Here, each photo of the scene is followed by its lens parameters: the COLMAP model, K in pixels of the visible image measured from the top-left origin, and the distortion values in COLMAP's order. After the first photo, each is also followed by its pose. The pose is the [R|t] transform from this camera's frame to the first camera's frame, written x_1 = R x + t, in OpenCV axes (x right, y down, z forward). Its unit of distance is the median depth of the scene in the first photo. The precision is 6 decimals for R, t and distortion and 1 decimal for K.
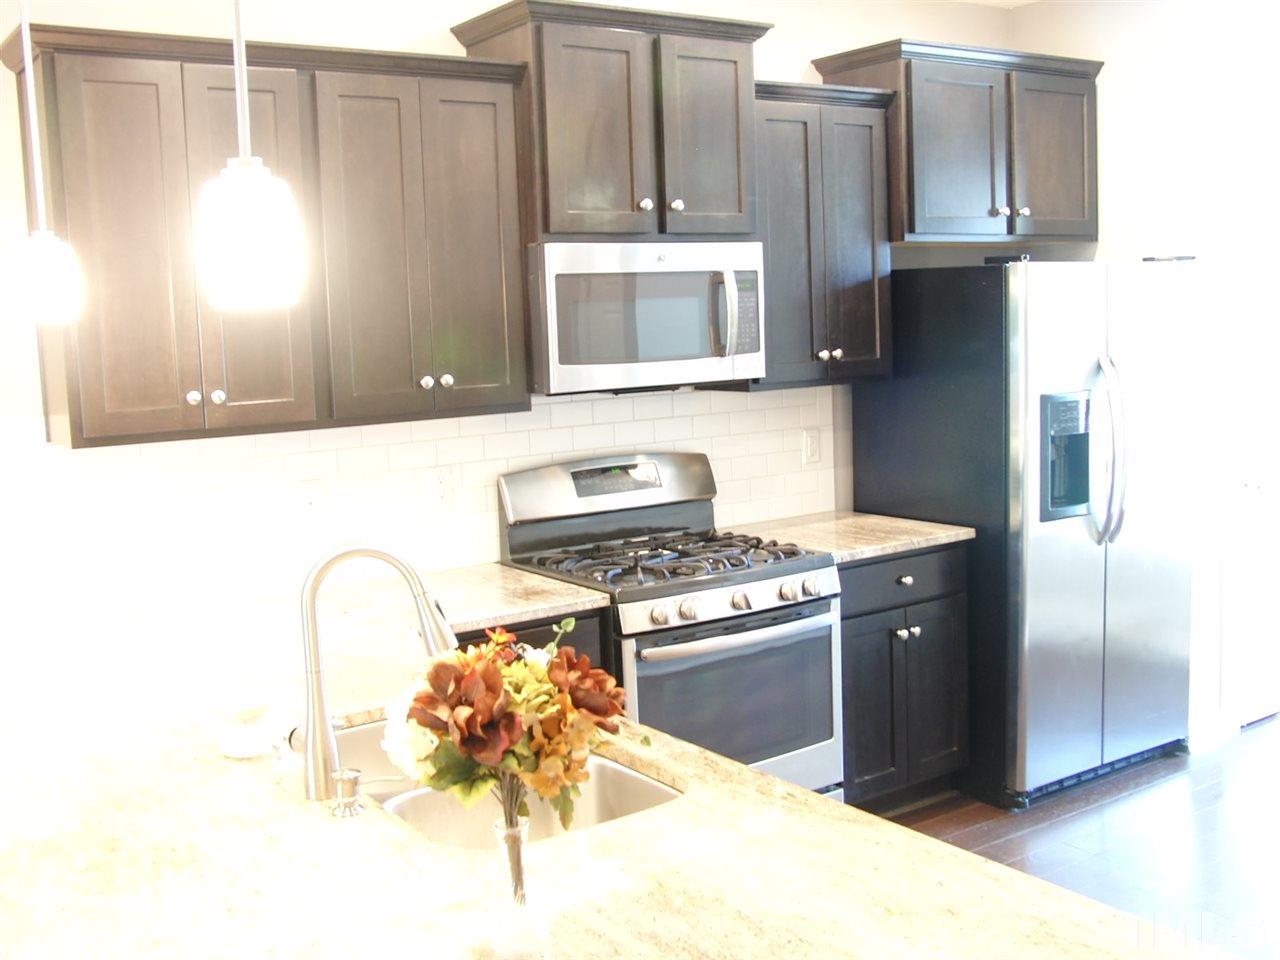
lens RADIAL K [[1351.1, 0, 647.0], [0, 1351.1, 459.3], [0, 0, 1]] dist [-0.116024, 0.164840]
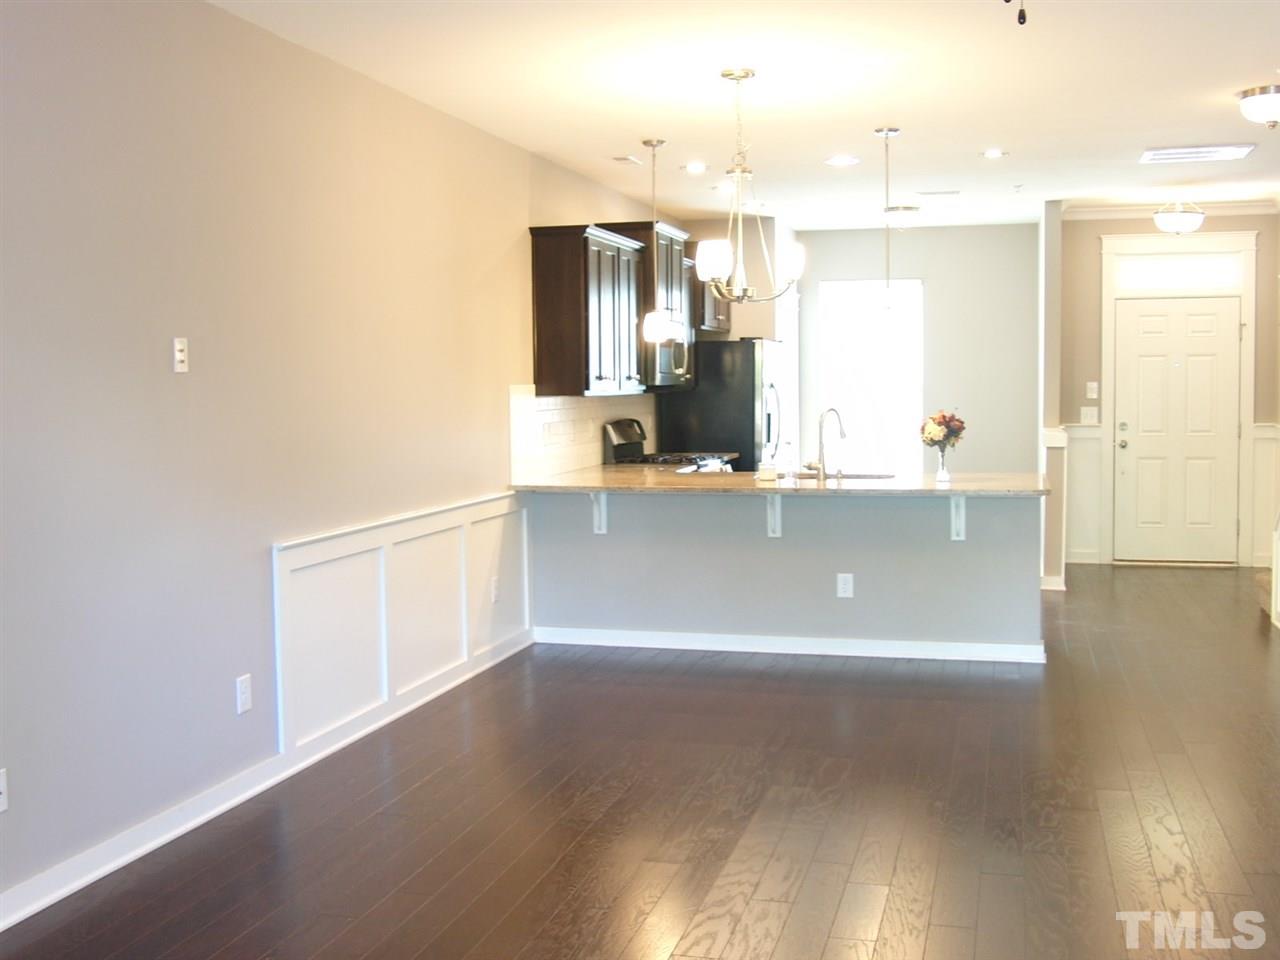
lens RADIAL K [[1351.1, 0, 647.0], [0, 1351.1, 459.3], [0, 0, 1]] dist [-0.116024, 0.164840]
pose [[0.759982, -0.007772, 0.649898, -1.515760], [0.051446, 0.997510, -0.048231, 0.181041], [-0.647905, 0.070089, 0.758489, -0.726640]]
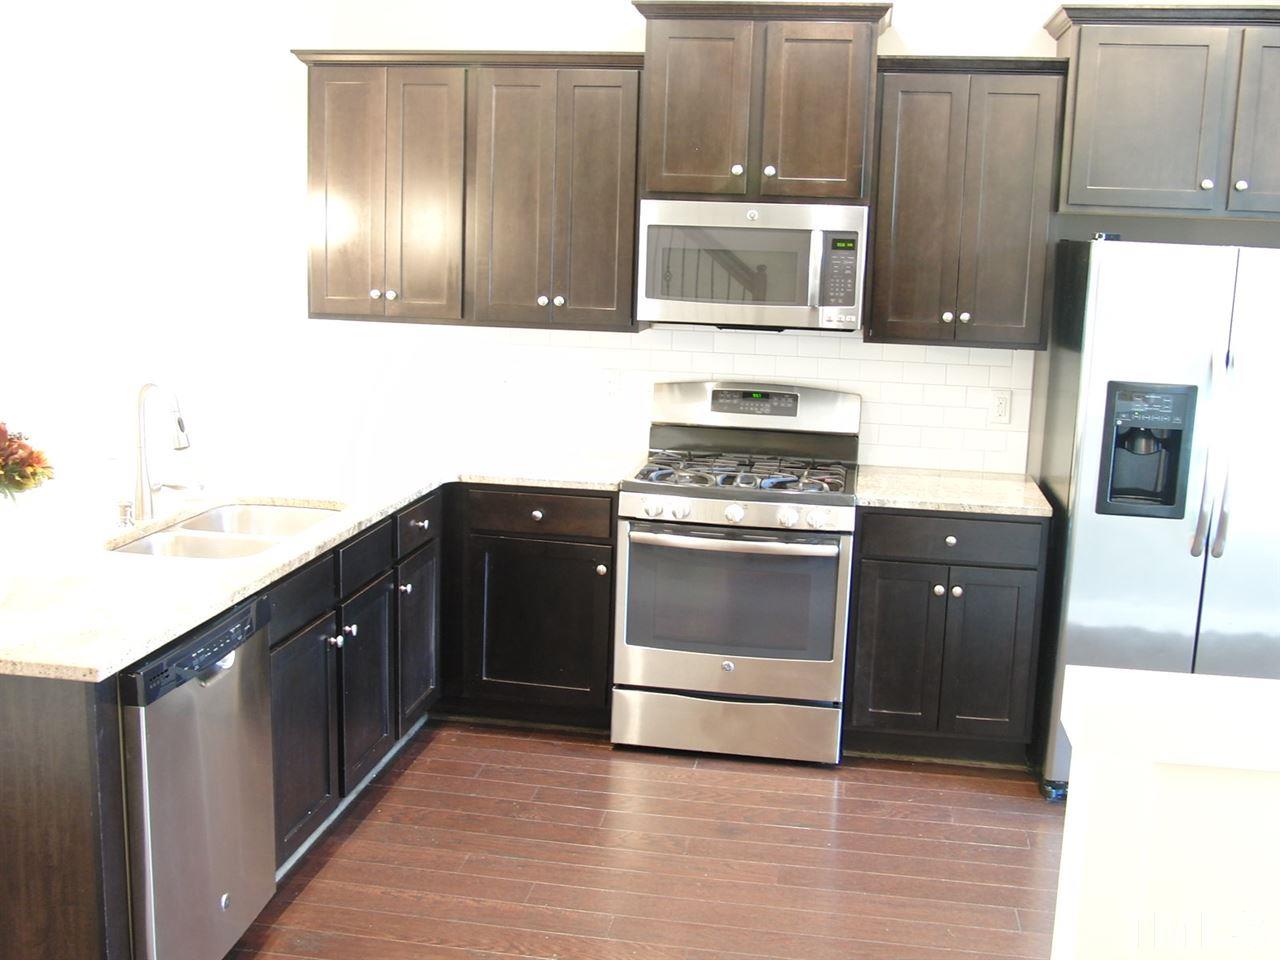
lens RADIAL K [[1351.1, 0, 647.0], [0, 1351.1, 459.3], [0, 0, 1]] dist [-0.116024, 0.164840]
pose [[0.724258, 0.174821, -0.666999, 0.731014], [-0.133087, 0.984578, 0.113547, -0.060059], [0.676563, 0.006532, 0.736356, 0.079624]]
